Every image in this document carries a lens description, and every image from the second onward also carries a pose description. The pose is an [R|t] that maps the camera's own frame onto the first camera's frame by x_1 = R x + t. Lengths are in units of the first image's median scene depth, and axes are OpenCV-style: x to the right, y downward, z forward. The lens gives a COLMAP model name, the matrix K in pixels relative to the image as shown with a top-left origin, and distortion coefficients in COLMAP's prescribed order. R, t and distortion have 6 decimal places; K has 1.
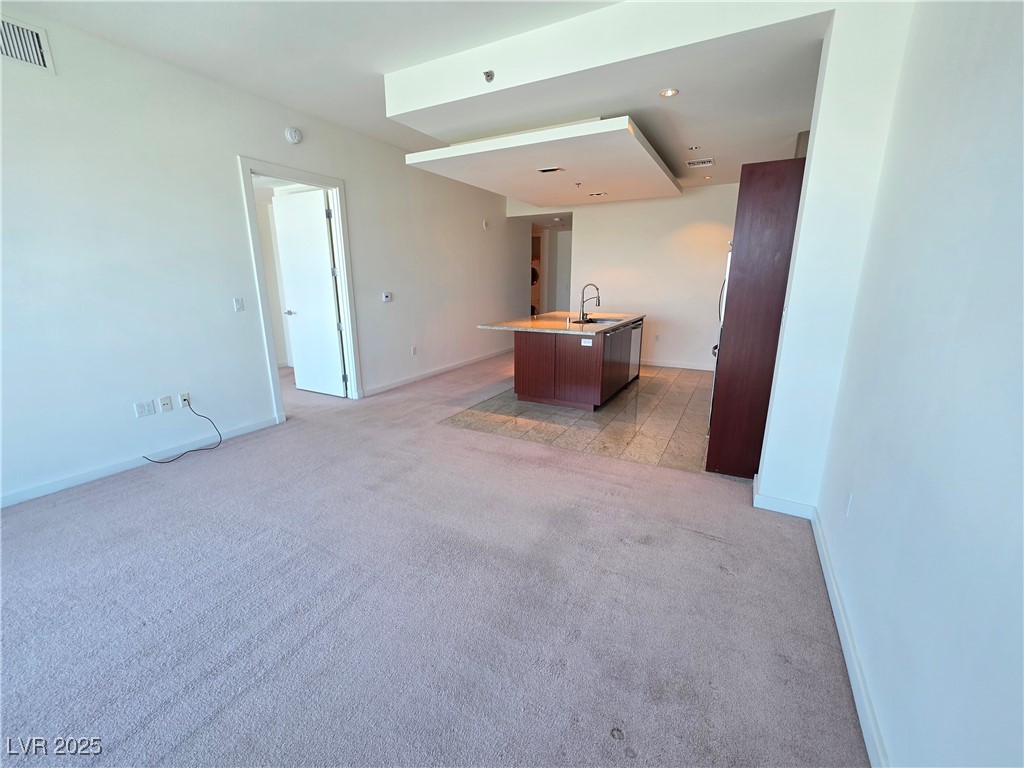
lens RADIAL K [[422.2, 0, 510.6], [0, 422.2, 382.1], [0, 0, 1]] dist [0.000716, 0.000614]
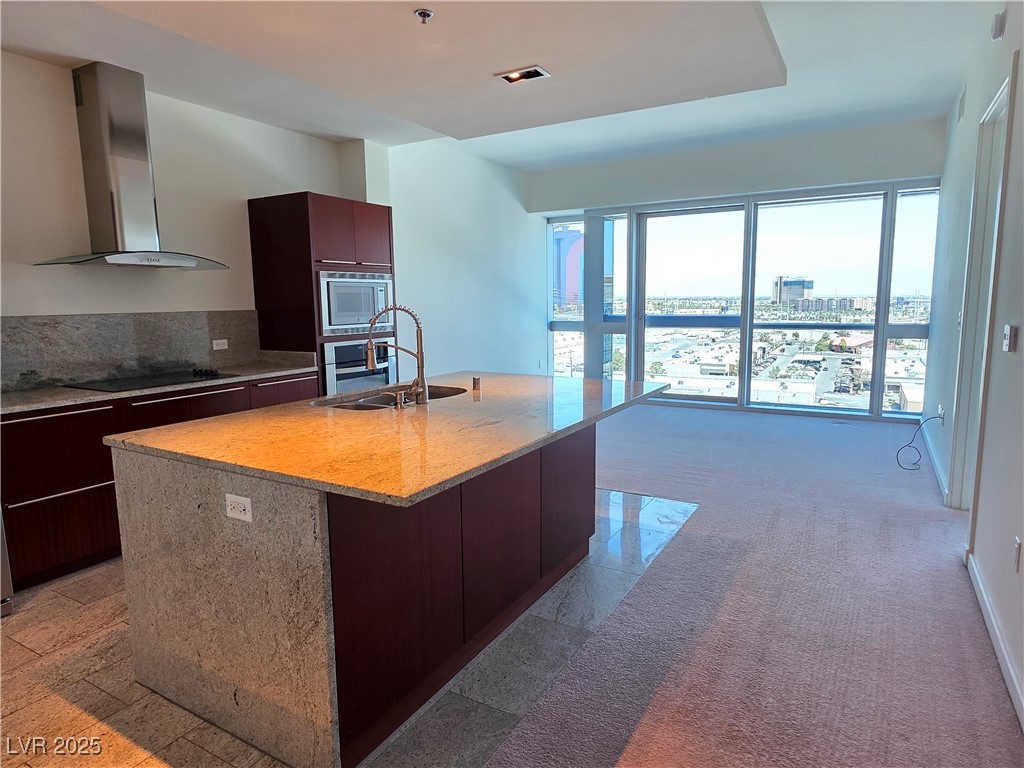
lens RADIAL K [[621.3, 0, 510.5], [0, 621.3, 385.6], [0, 0, 1]] dist [0.004379, -0.000106]
pose [[-0.999729, 0.014061, 0.018577, 0.088341], [0.019965, 0.928030, 0.371969, -0.385281], [-0.012010, 0.372239, -0.928059, 1.601000]]
